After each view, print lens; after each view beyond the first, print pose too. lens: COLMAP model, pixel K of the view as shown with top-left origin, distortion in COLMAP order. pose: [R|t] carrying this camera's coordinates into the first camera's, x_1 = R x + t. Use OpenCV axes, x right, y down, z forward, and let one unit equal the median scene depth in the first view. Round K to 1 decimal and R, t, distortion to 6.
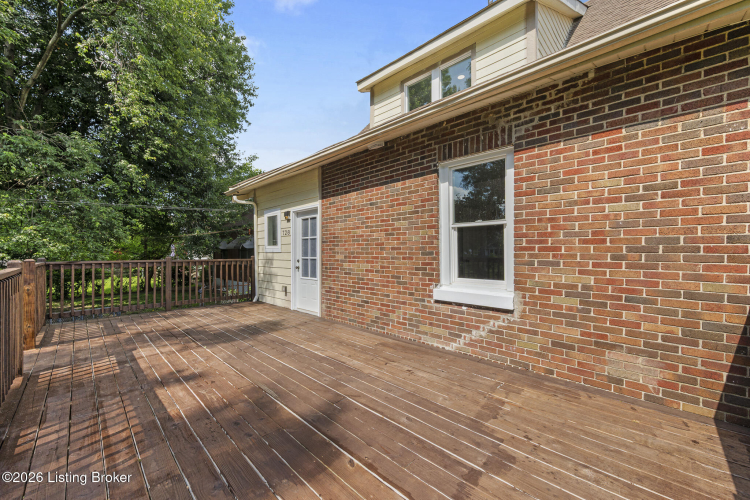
lens RADIAL K [[295.1, 0, 375.7], [0, 295.1, 249.6], [0, 0, 1]] dist [0.000989, -0.000164]
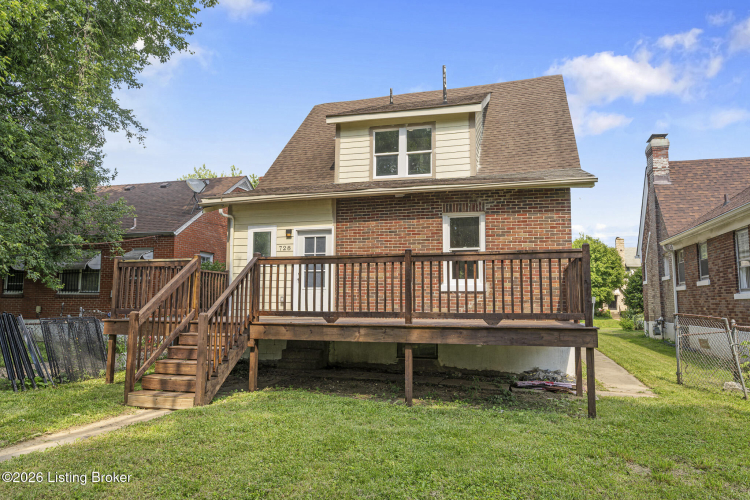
lens RADIAL K [[525.2, 0, 375.8], [0, 525.2, 249.9], [0, 0, 1]] dist [0.012353, 0.000529]
pose [[0.885728, 0.060383, 0.460260, -1.047737], [-0.015618, 0.994819, -0.100458, 0.164410], [-0.463941, 0.081790, 0.882082, -1.039045]]
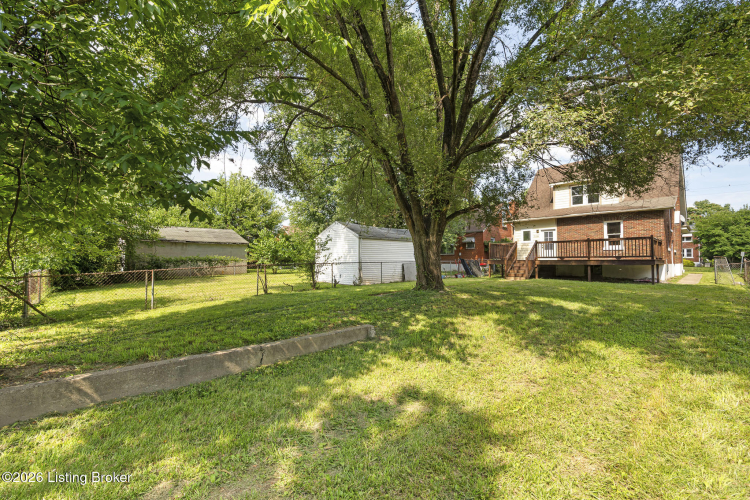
lens RADIAL K [[318.7, 0, 371.7], [0, 318.7, 252.3], [0, 0, 1]] dist [-0.001038, 0.000038]
pose [[0.998269, 0.007097, -0.058389, -2.141823], [-0.008348, 0.999740, -0.021216, 0.229447], [0.058223, 0.021666, 0.998068, -2.877626]]
